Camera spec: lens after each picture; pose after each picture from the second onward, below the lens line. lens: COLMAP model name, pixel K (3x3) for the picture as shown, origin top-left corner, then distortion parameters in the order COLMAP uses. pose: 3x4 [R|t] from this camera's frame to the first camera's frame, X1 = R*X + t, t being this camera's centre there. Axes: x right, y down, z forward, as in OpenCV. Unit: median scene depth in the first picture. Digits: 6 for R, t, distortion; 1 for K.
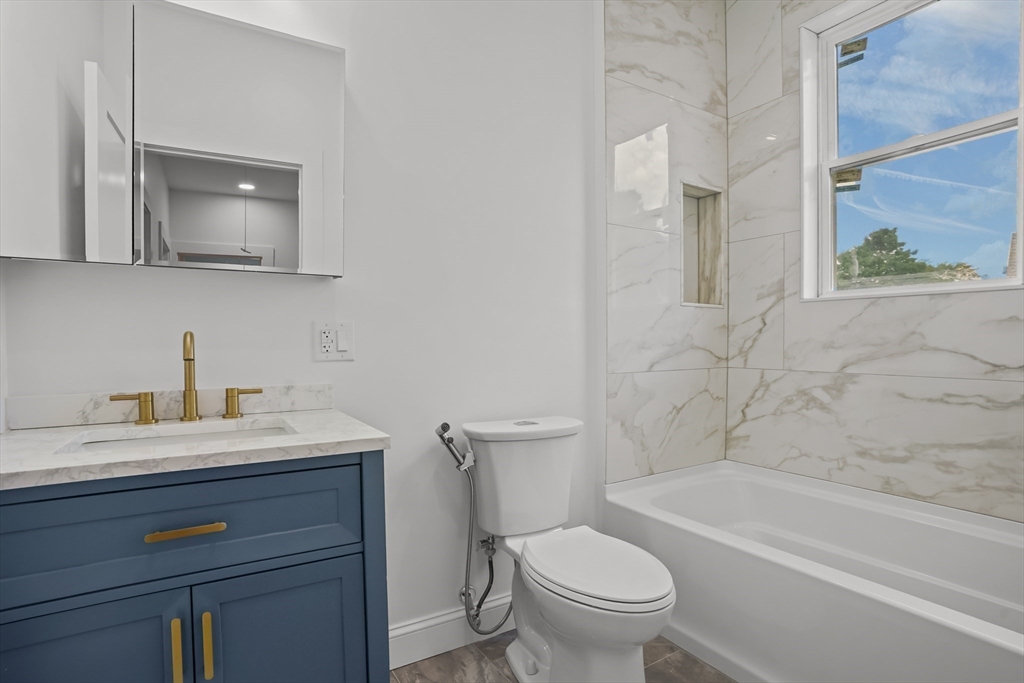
lens RADIAL K [[513.8, 0, 511.9], [0, 513.8, 350.2], [0, 0, 1]] dist [-0.060362, 0.030408]
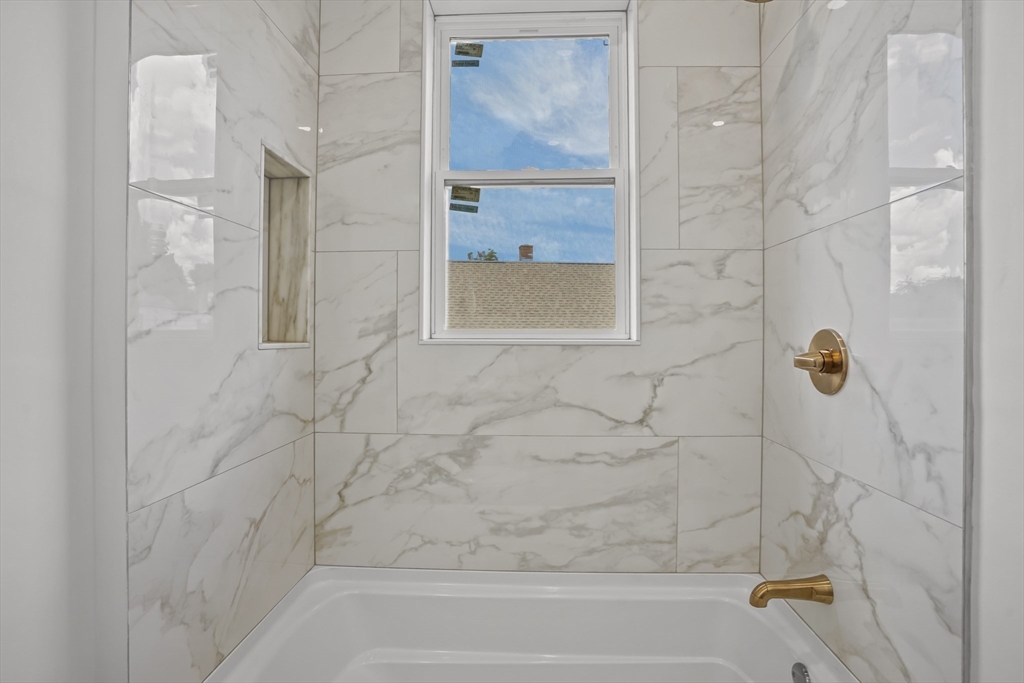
lens RADIAL K [[507.2, 0, 508.9], [0, 507.2, 328.5], [0, 0, 1]] dist [-0.075252, 0.032257]
pose [[0.573325, 0.006823, 0.819299, 0.020913], [0.014975, 0.999711, -0.018804, -0.101413], [-0.819191, 0.023050, 0.573057, 0.443397]]
